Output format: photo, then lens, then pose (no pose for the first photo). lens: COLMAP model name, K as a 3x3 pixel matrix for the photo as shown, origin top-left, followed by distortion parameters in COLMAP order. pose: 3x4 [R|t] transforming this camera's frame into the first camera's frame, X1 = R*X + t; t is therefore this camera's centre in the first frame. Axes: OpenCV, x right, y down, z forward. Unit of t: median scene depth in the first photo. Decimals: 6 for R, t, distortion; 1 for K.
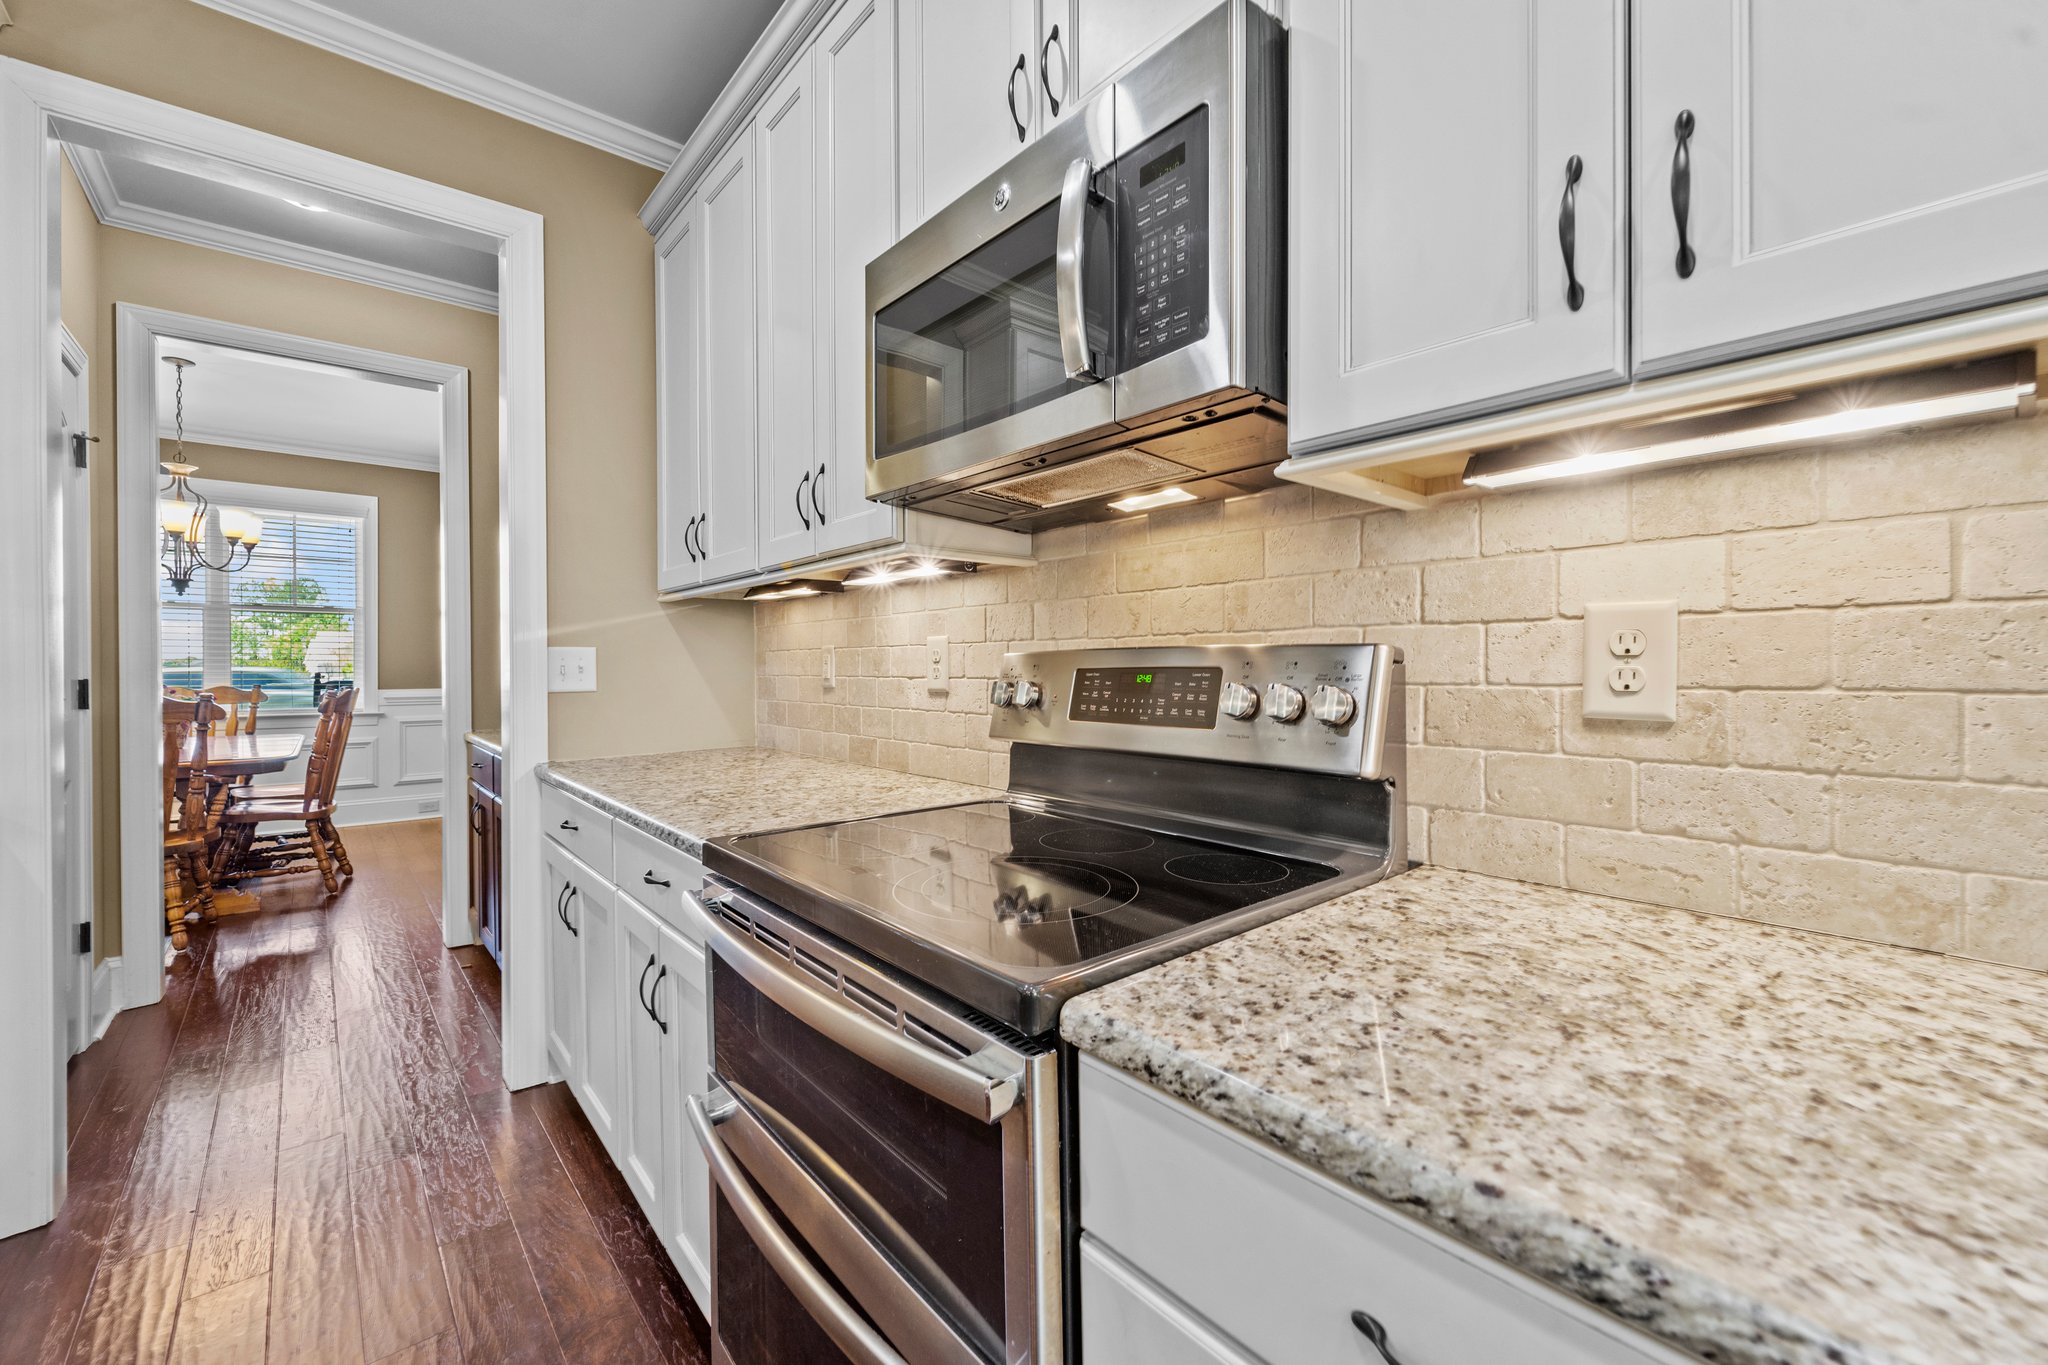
lens RADIAL K [[825.7, 0, 1016.1], [0, 825.7, 664.5], [0, 0, 1]] dist [-0.000471, -0.000444]
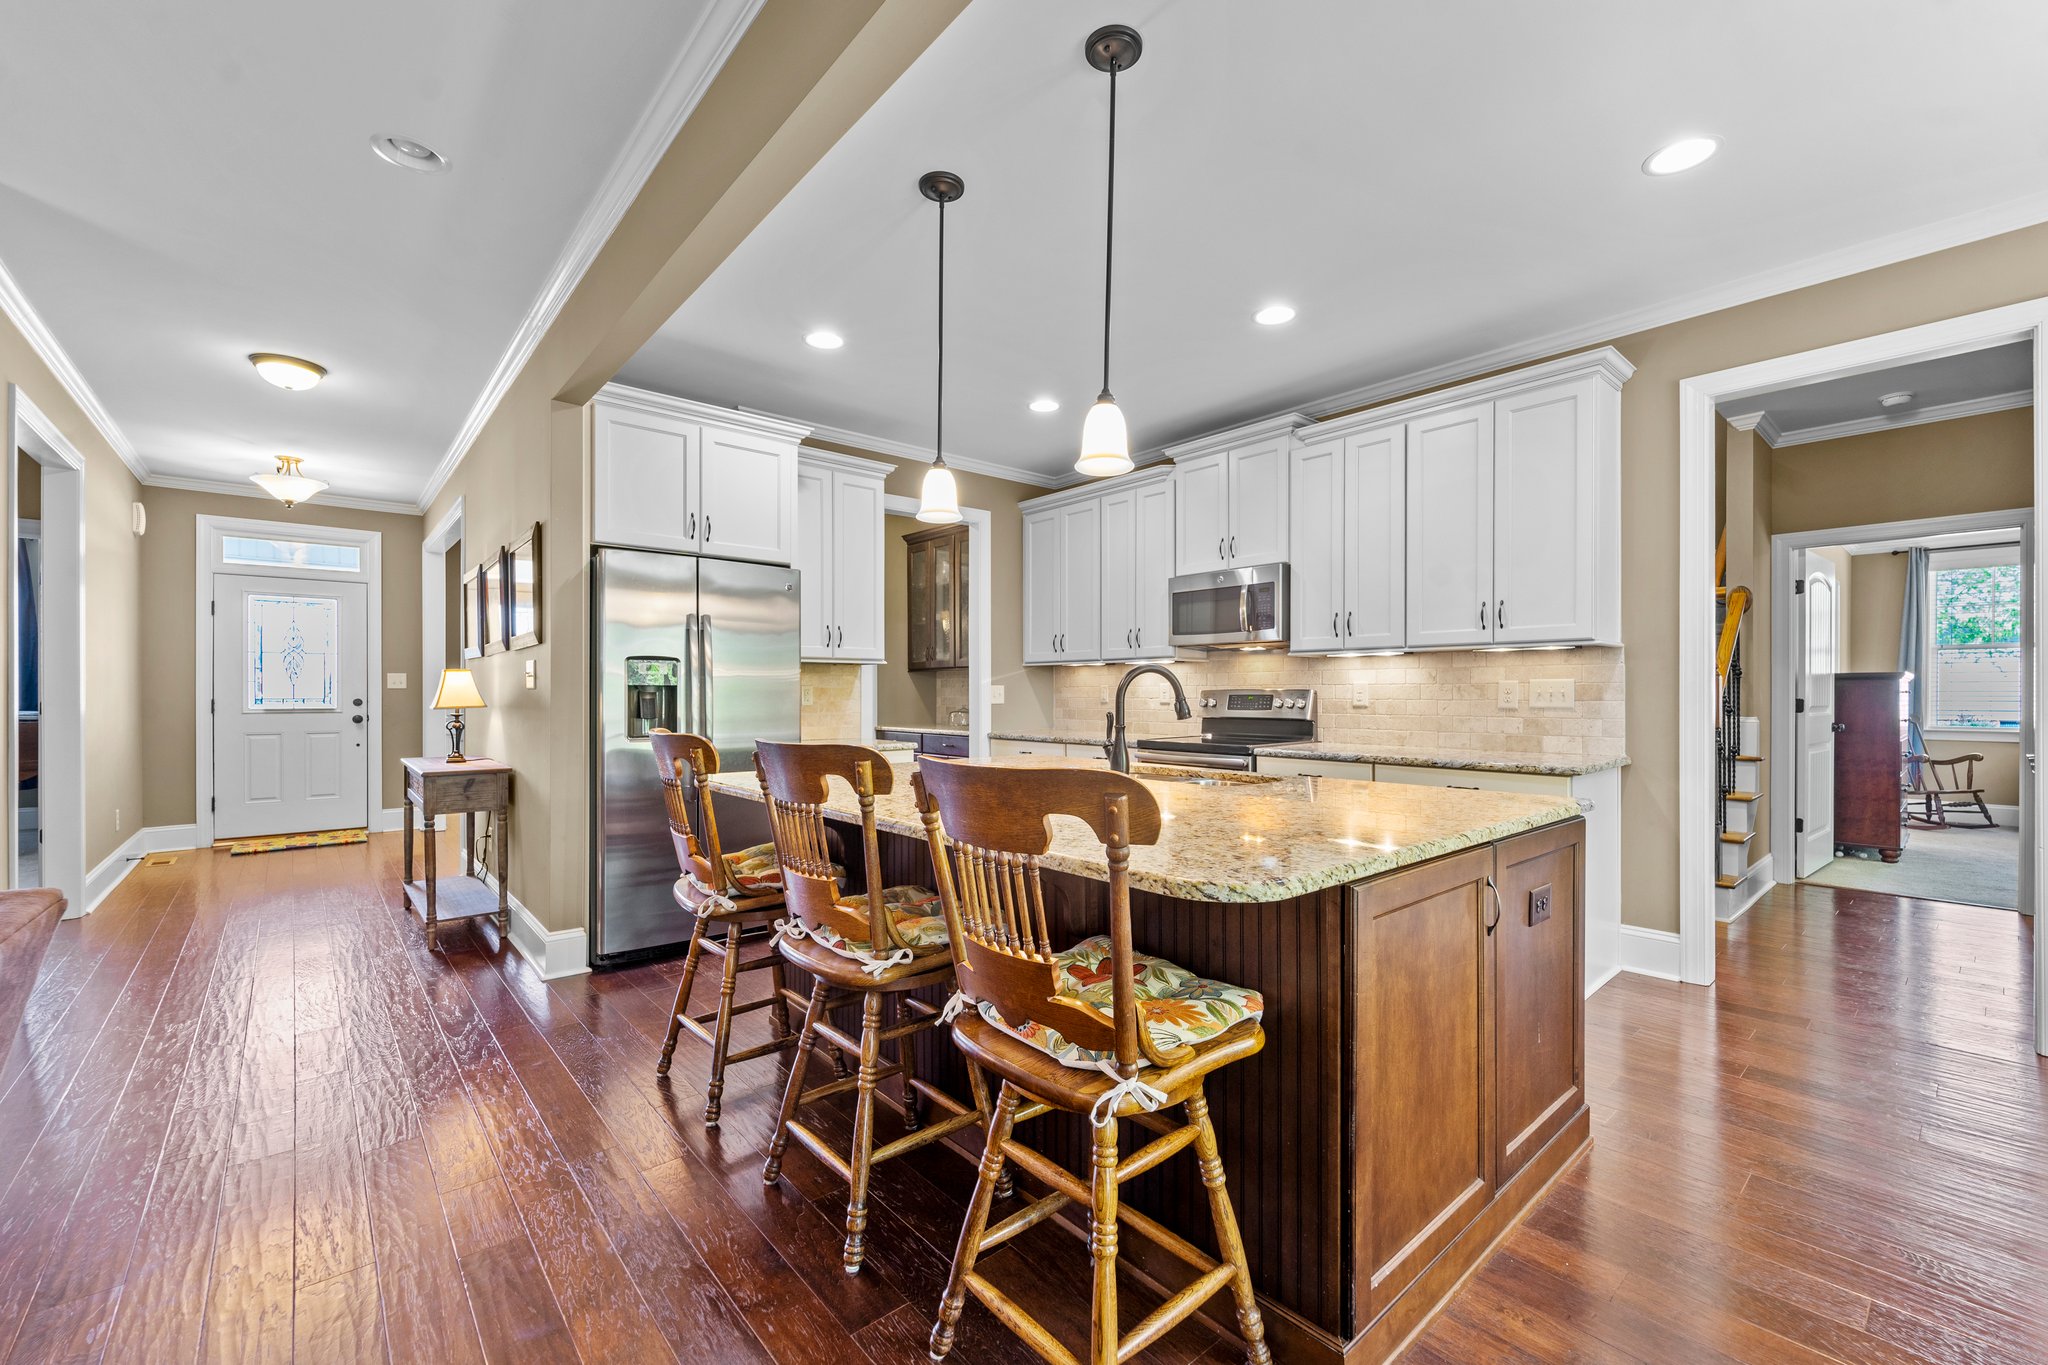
lens RADIAL K [[836.9, 0, 1024.0], [0, 836.9, 682.5], [0, 0, 1]] dist [-0.000665, -0.000167]
pose [[0.999947, 0.007226, 0.007301, -0.442251], [-0.007112, 0.999854, -0.015515, 0.006618], [-0.007412, 0.015462, 0.999853, -1.360002]]
